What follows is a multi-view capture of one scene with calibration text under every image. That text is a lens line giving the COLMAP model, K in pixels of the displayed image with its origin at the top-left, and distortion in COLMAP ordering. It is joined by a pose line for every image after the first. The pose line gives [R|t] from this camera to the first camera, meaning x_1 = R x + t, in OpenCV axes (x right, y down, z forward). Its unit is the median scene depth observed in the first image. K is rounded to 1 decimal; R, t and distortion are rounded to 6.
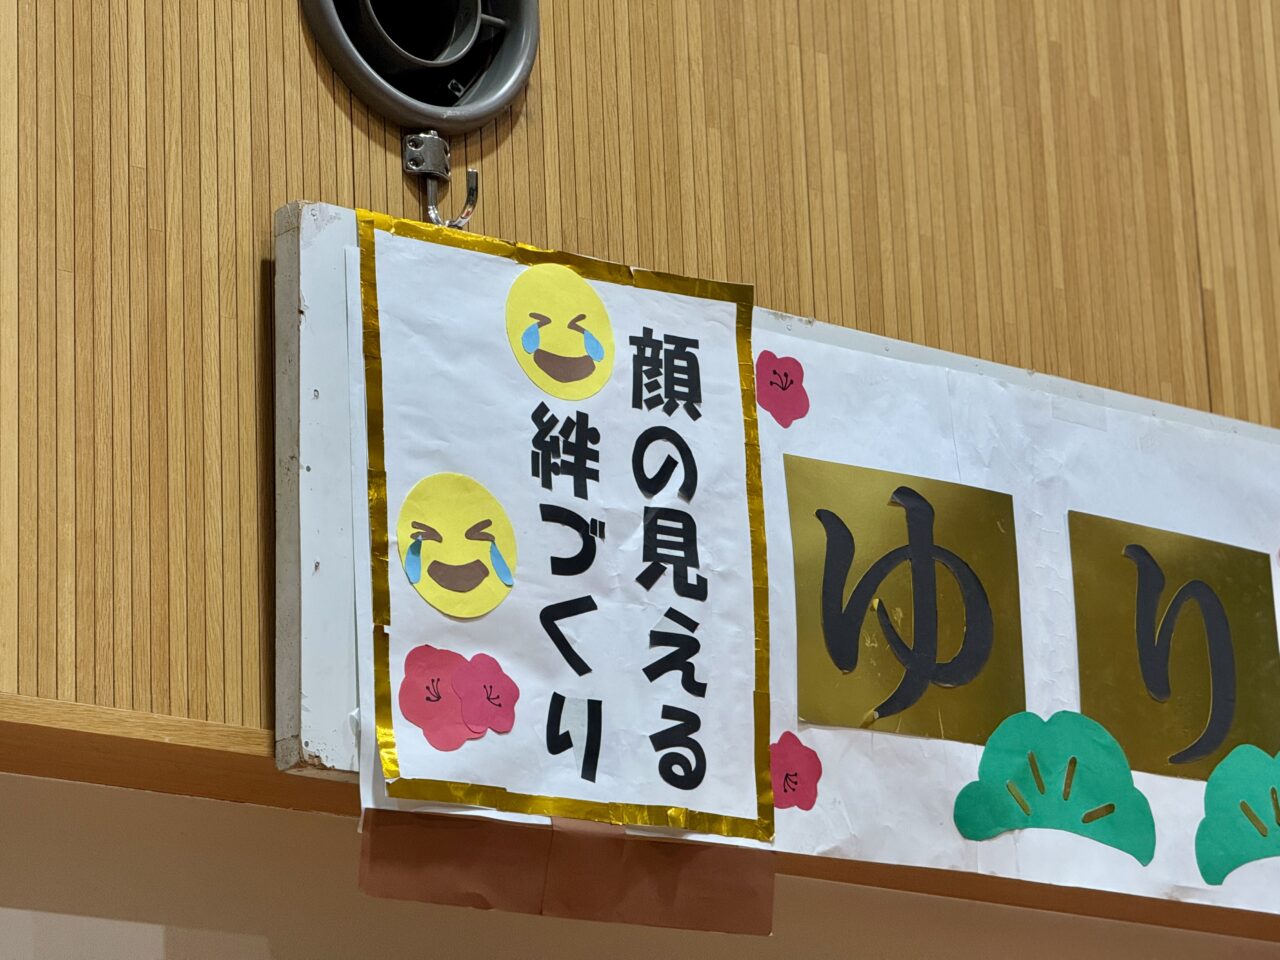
lens RADIAL K [[4504.3, 0, 637.0], [0, 4504.3, 479.5], [0, 0, 1]] dist [0.236052, 0.000000]
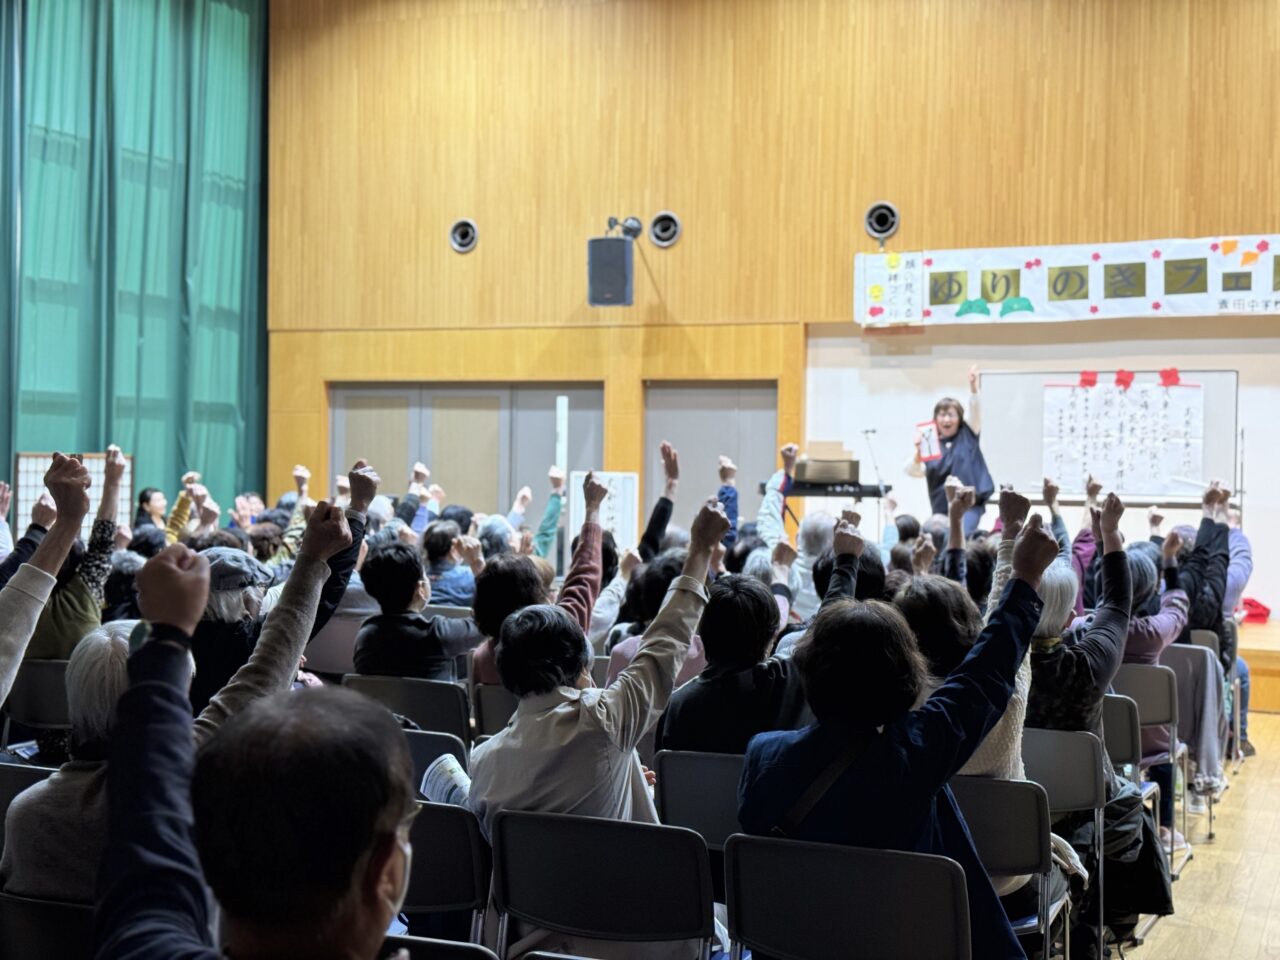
lens RADIAL K [[1759.7, 0, 637.7], [0, 1759.7, 470.4], [0, 0, 1]] dist [0.115793, 0.000000]
pose [[0.469950, 0.045540, -0.881518, 2.576288], [0.224078, 0.959798, 0.169044, -0.312936], [0.853778, -0.276971, 0.440853, -0.895223]]
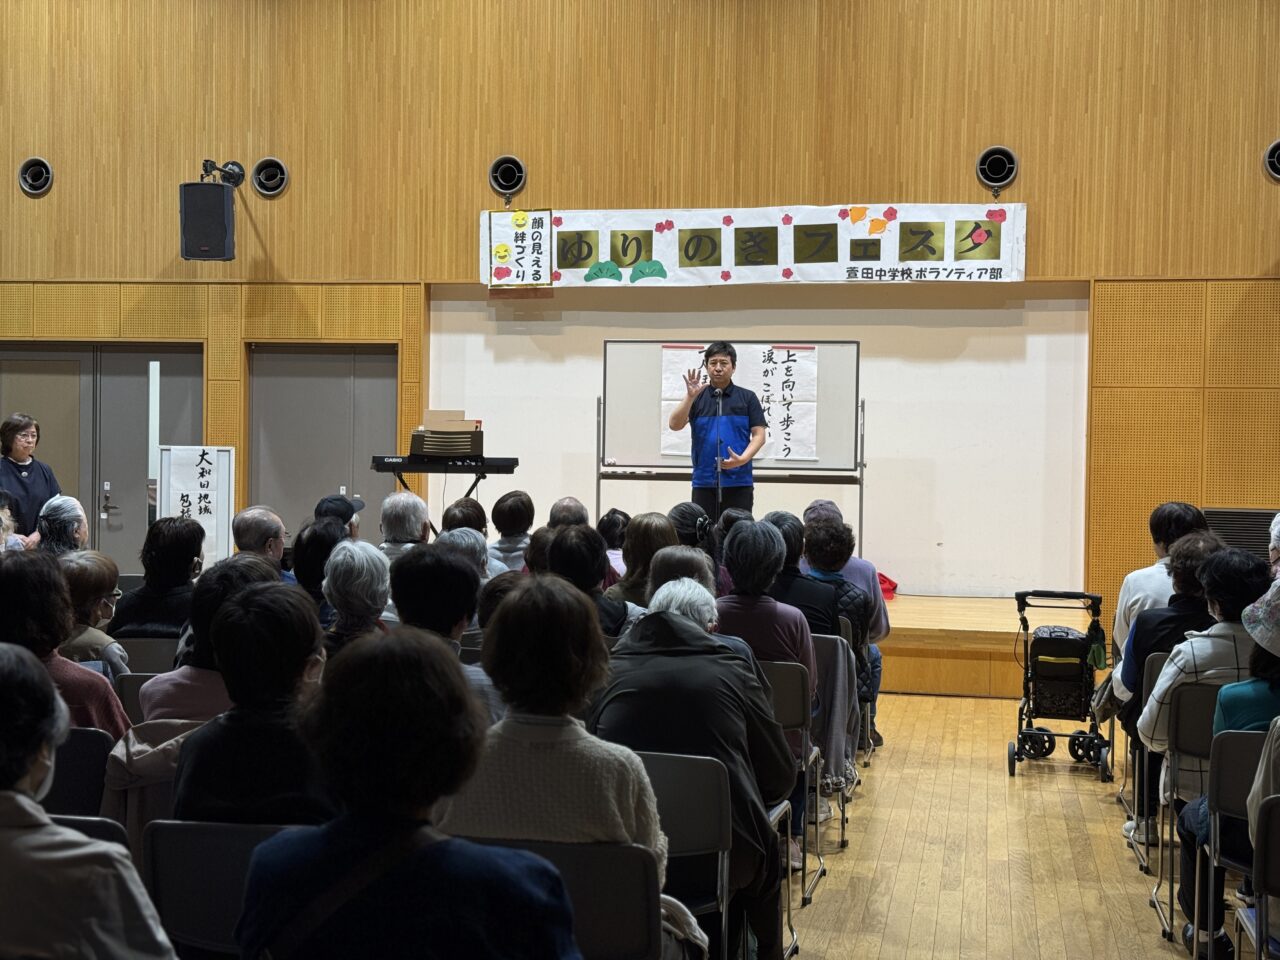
lens RADIAL K [[1759.7, 0, 643.9], [0, 1759.7, 475.7], [0, 0, 1]] dist [0.115793, 0.000000]
pose [[0.638411, 0.058178, -0.767494, 2.408678], [0.185332, 0.956183, 0.226642, -0.255906], [0.747050, -0.286932, 0.599656, -0.744195]]
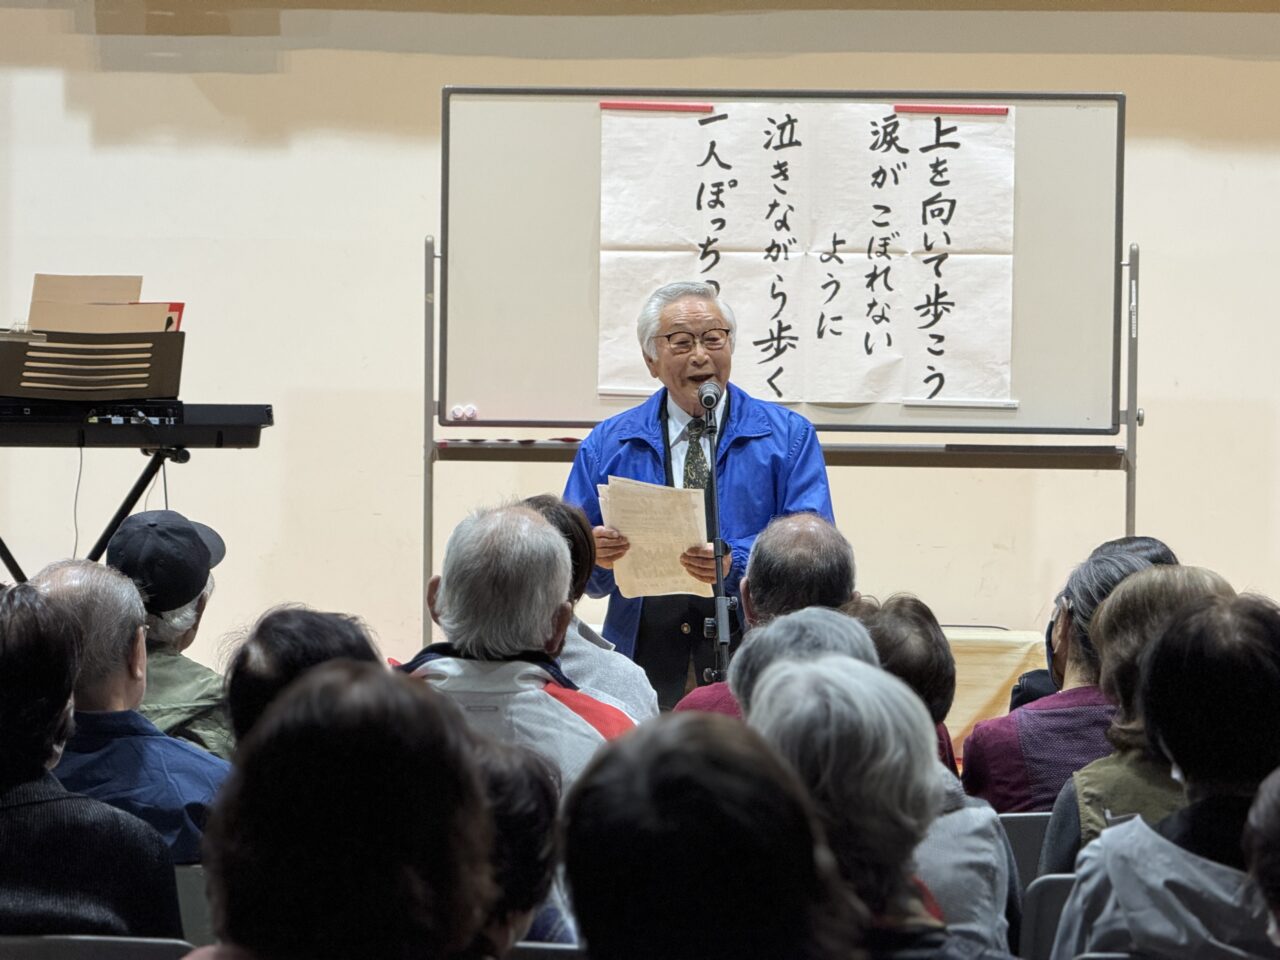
lens RADIAL K [[4504.3, 0, 638.6], [0, 4504.3, 477.6], [0, 0, 1]] dist [0.236052, 0.000000]
pose [[0.757009, 0.058942, -0.650741, 2.057335], [0.151475, 0.952961, 0.262528, -0.305058], [0.635605, -0.297307, 0.712471, -0.956342]]
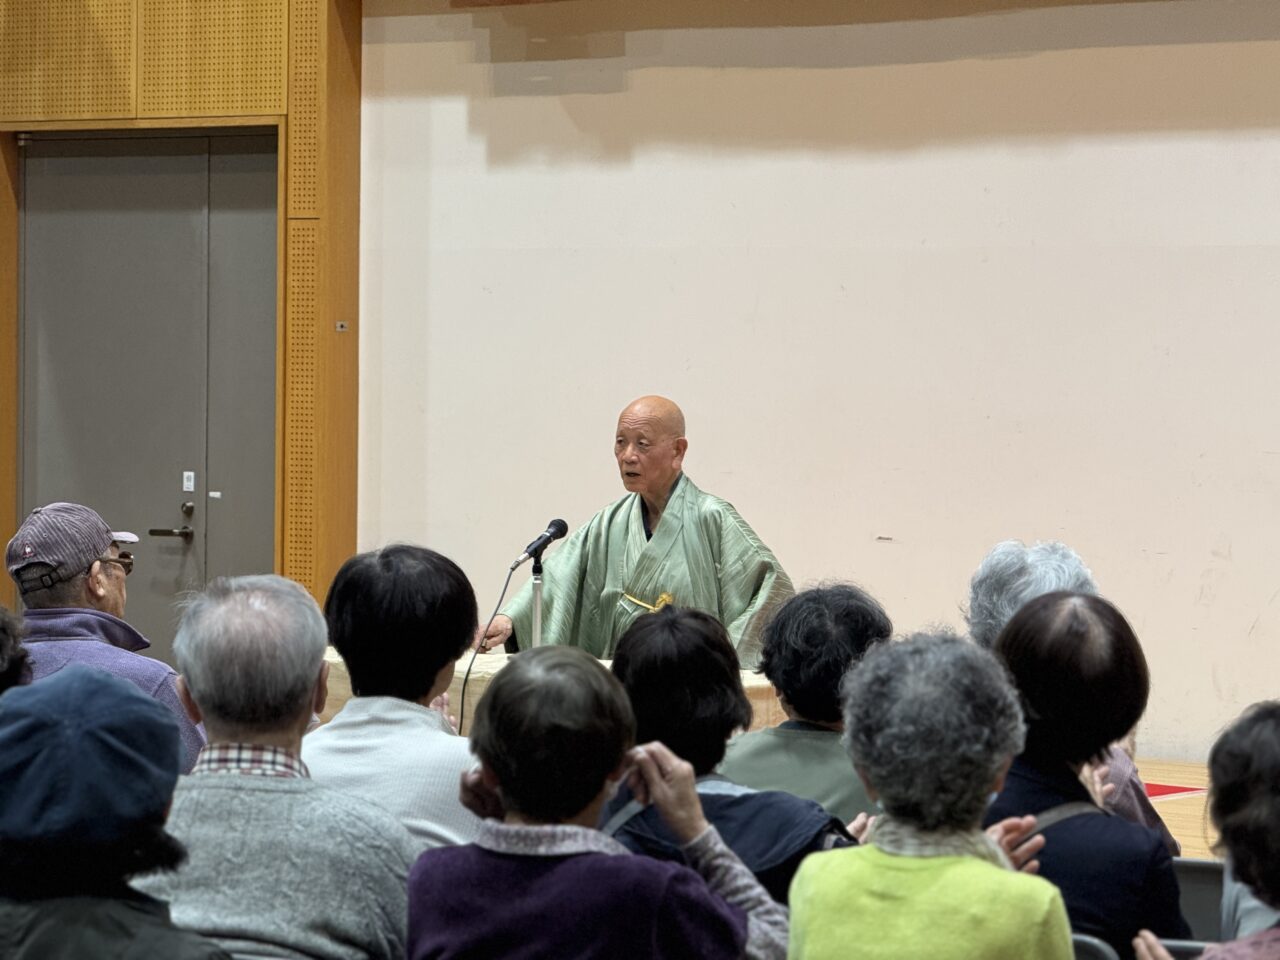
lens RADIAL K [[4504.3, 0, 635.1], [0, 4504.3, 475.3], [0, 0, 1]] dist [0.236052, 0.000000]
pose [[0.234885, 0.067673, -0.969665, 2.969221], [0.264459, 0.955493, 0.130745, 0.019776], [0.935356, -0.287146, 0.206534, 0.321966]]
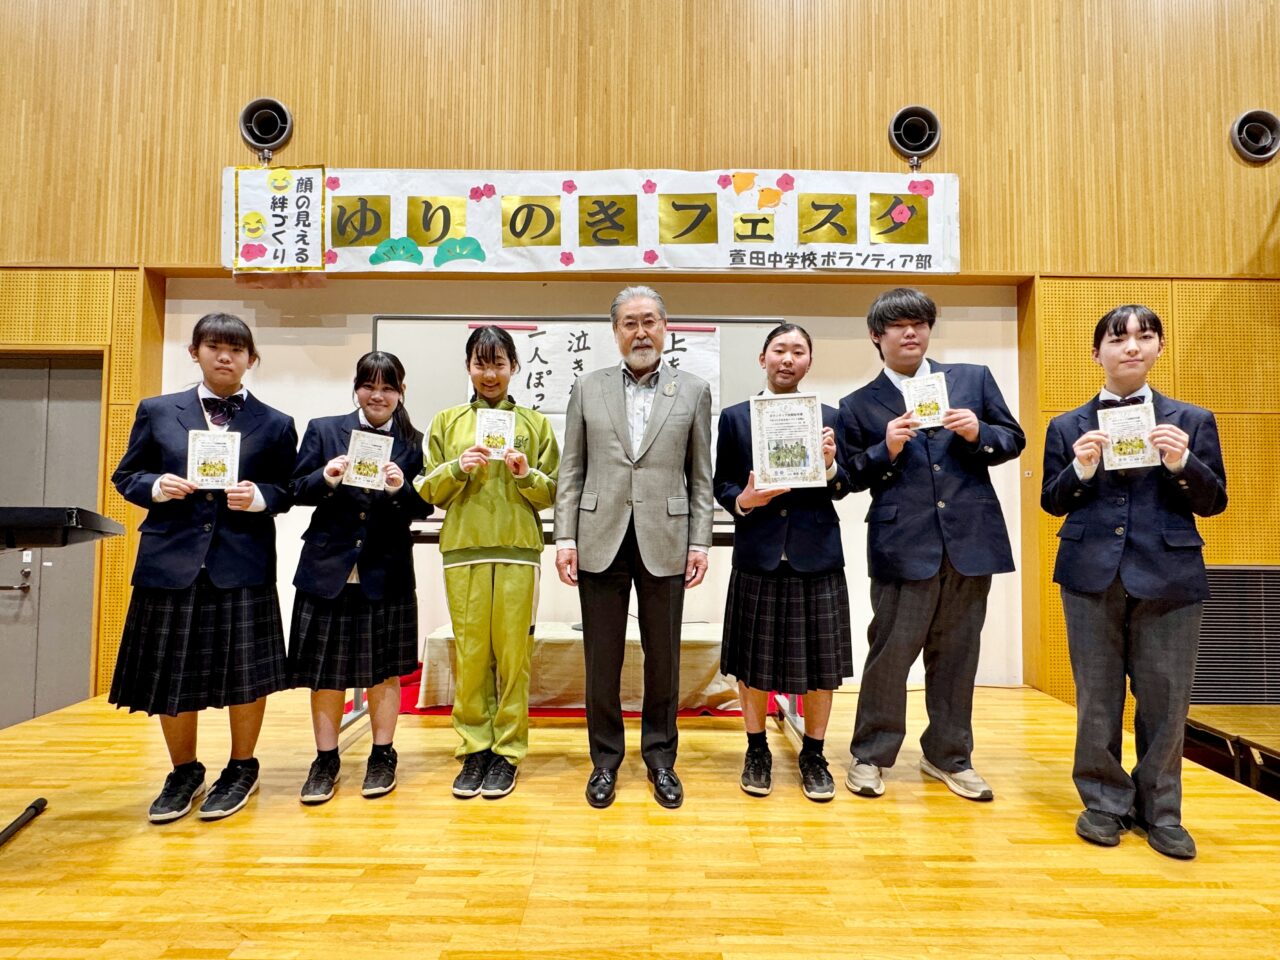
lens RADIAL K [[633.1, 0, 643.0], [0, 633.1, 482.7], [0, 0, 1]] dist [-0.000737, -0.001050]
pose [[0.778018, 0.018721, -0.627963, 0.815003], [0.147502, 0.966172, 0.211551, 0.223274], [0.610681, -0.257217, 0.748938, 0.595933]]
